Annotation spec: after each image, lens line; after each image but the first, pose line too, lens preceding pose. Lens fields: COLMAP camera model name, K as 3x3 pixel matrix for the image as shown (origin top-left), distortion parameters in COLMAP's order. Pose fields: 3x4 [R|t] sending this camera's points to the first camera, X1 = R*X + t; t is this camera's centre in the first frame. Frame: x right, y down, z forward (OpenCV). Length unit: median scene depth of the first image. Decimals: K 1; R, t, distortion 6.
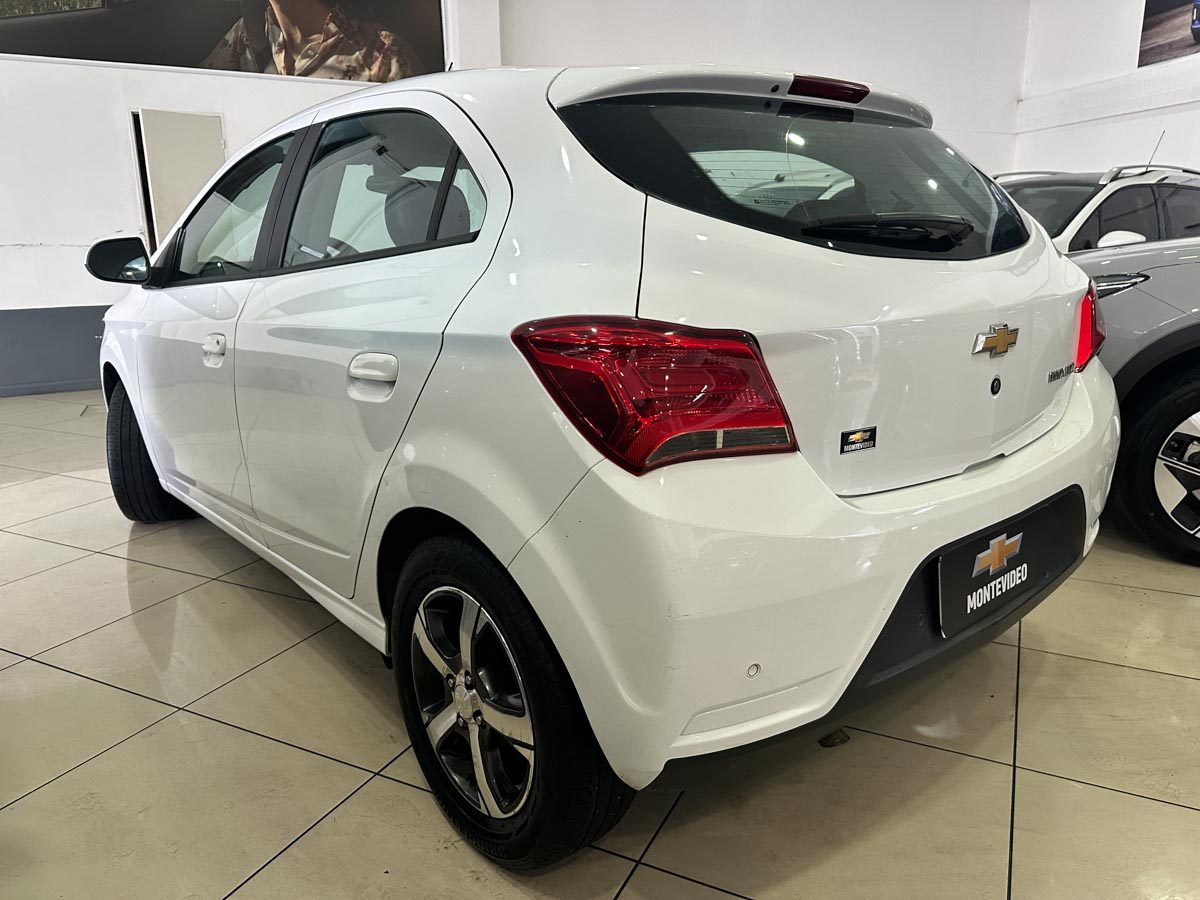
lens RADIAL K [[872.0, 0, 600.1], [0, 872.0, 459.7], [0, 0, 1]] dist [0.028832, -0.049986]
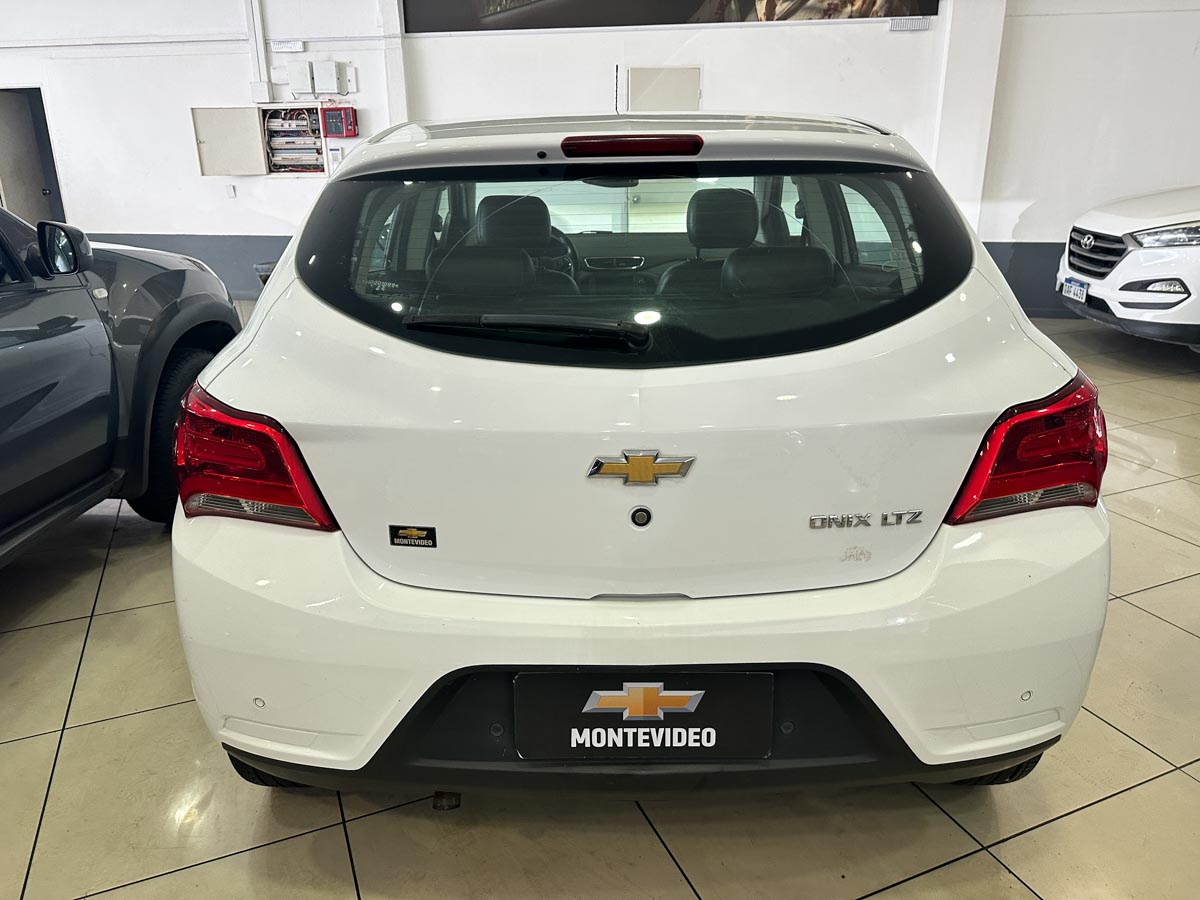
lens RADIAL K [[872.0, 0, 599.5], [0, 872.0, 451.5], [0, 0, 1]] dist [0.028832, -0.049986]
pose [[0.749769, 0.218194, -0.624691, 0.250126], [-0.158861, 0.975814, 0.150166, -0.071420], [0.642347, -0.013351, 0.766297, 0.083440]]
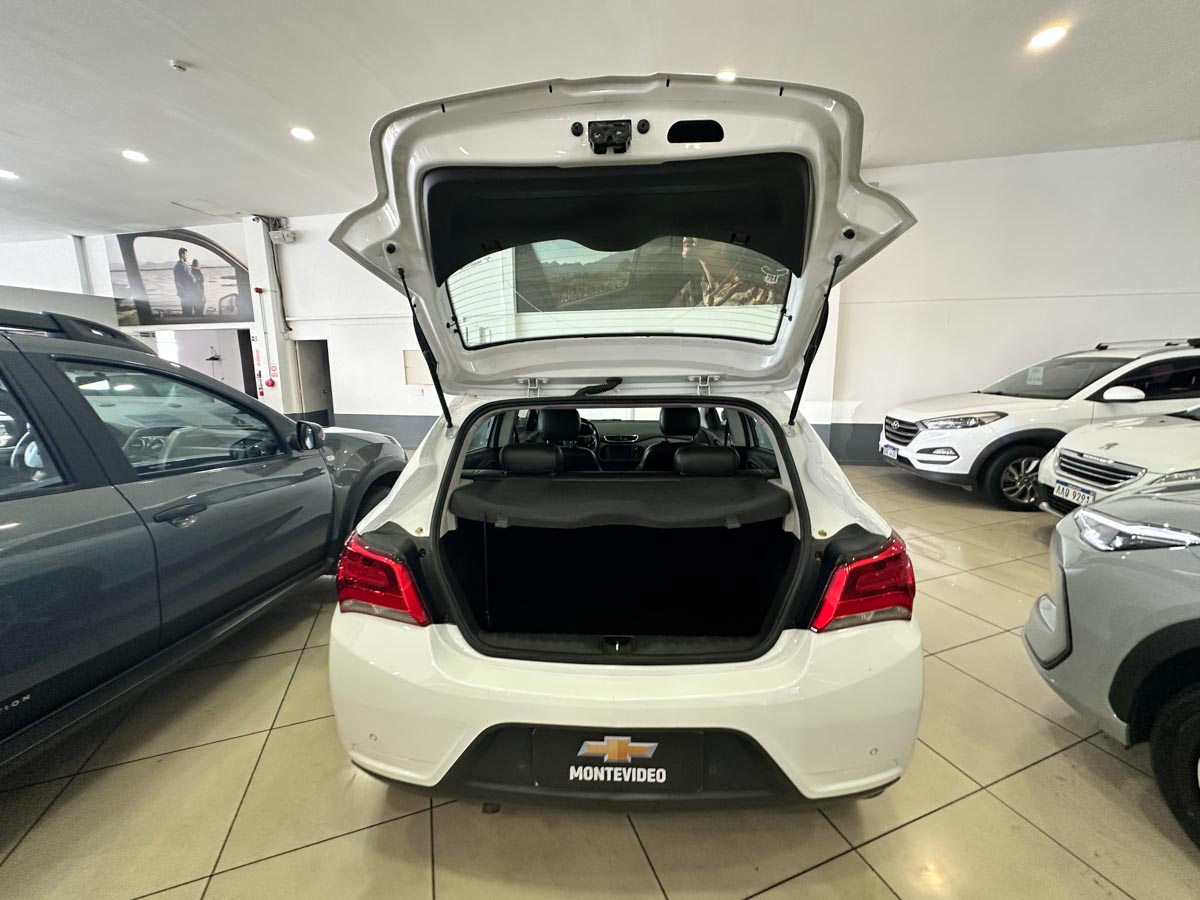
lens RADIAL K [[489.2, 0, 602.7], [0, 489.2, 446.9], [0, 0, 1]] dist [-0.006676, 0.000942]
pose [[0.719475, 0.117354, -0.684532, 0.244444], [-0.167850, 0.985785, -0.007419, -0.092204], [0.673931, 0.120236, 0.728945, 0.106230]]
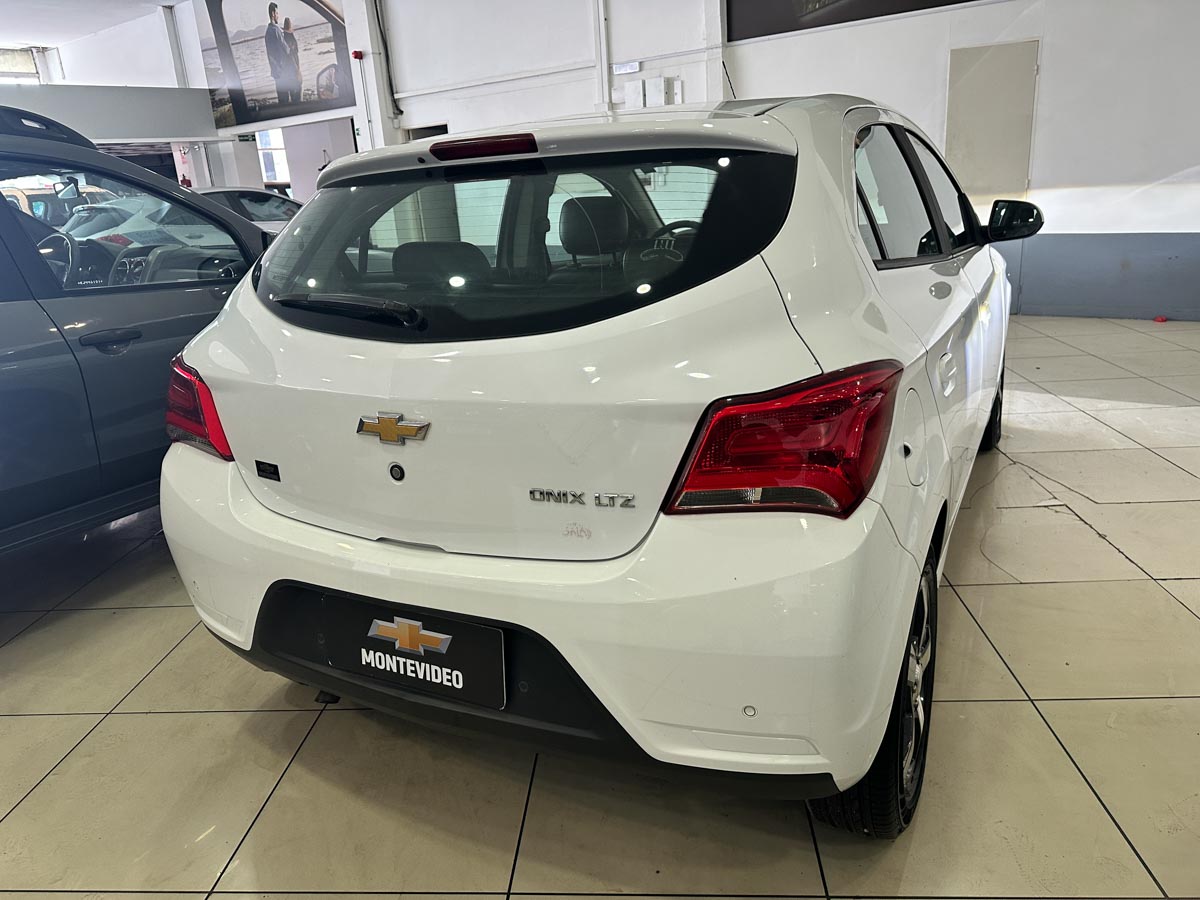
lens RADIAL K [[872.0, 0, 589.8], [0, 872.0, 454.4], [0, 0, 1]] dist [0.028832, -0.049986]
pose [[0.351488, 0.270054, -0.896397, 0.374647], [-0.159626, 0.960759, 0.226853, -0.096283], [0.922484, 0.063352, 0.380803, 0.218518]]
